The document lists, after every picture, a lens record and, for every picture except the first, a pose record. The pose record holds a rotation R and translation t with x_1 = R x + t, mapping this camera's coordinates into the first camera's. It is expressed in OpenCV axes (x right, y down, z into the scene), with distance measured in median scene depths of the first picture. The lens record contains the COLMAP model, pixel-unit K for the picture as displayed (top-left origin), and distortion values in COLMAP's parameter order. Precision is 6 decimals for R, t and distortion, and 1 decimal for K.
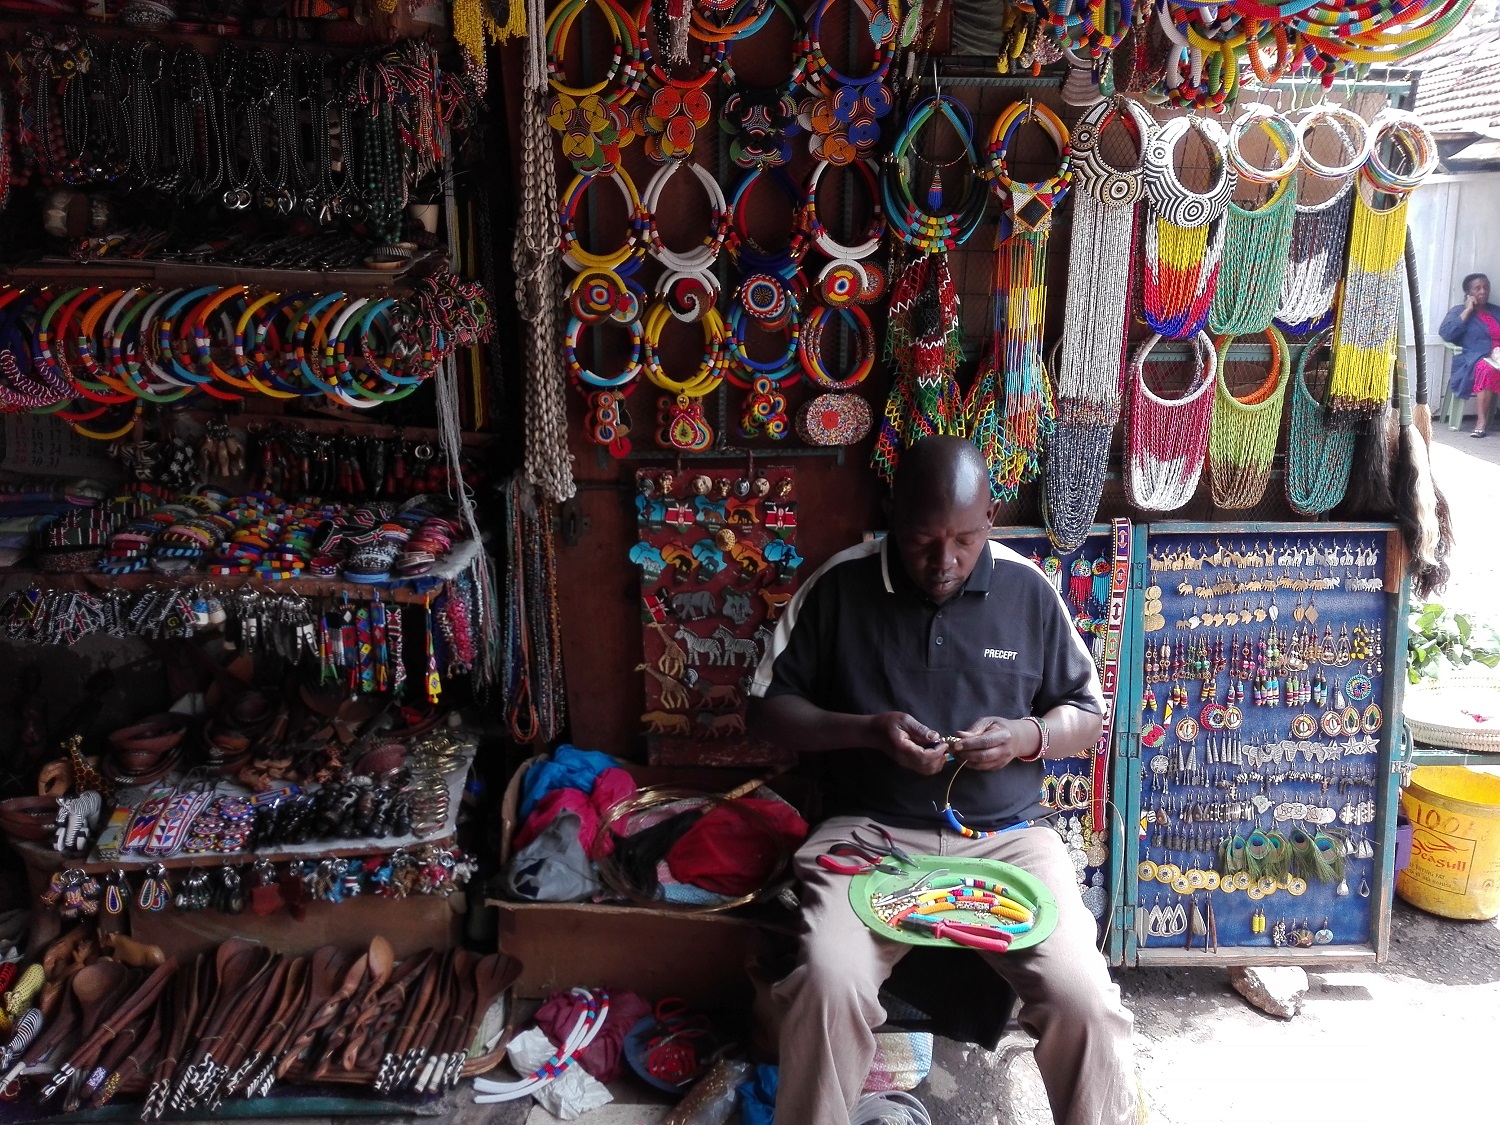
lens RADIAL K [[1252.3, 0, 750.0], [0, 1252.3, 562.5], [0, 0, 1]] dist [0.110675, -0.215704]
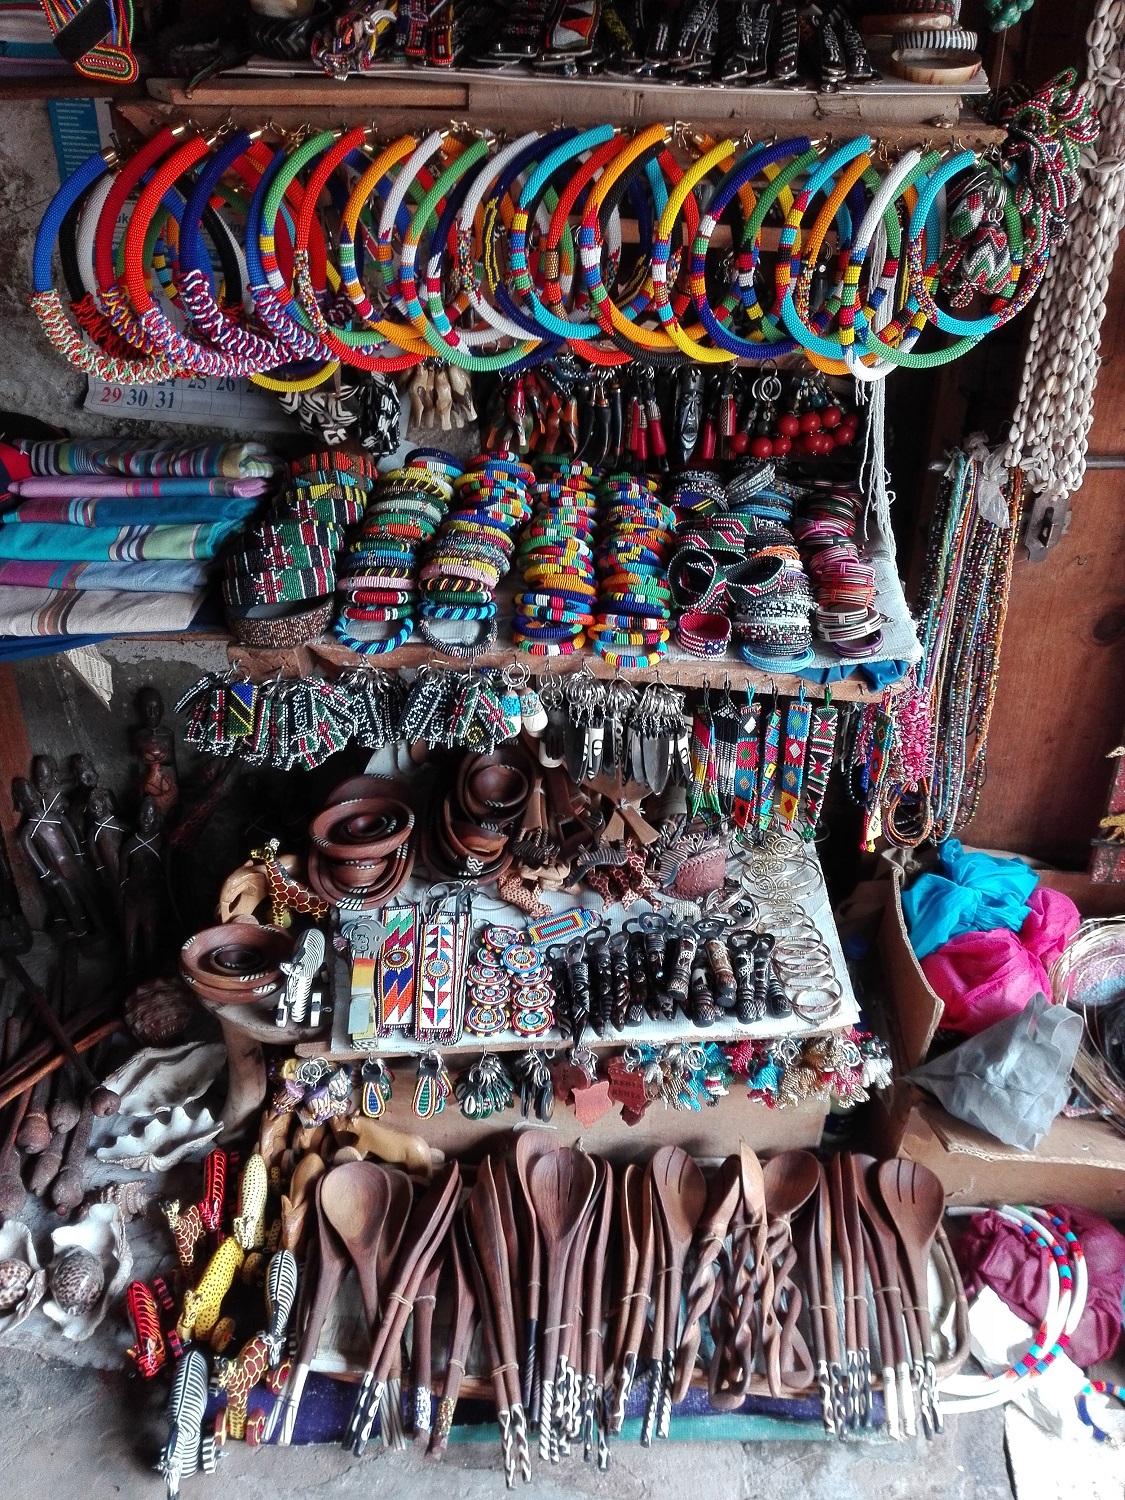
lens RADIAL K [[1252.3, 0, 562.5], [0, 1252.3, 750.0], [0, 0, 1]] dist [0.110675, -0.215704]
pose [[0.998120, 0.018111, -0.058551, -0.370515], [0.000967, 0.950568, 0.310516, -0.130104], [0.061281, -0.309989, 0.948763, 0.424314]]
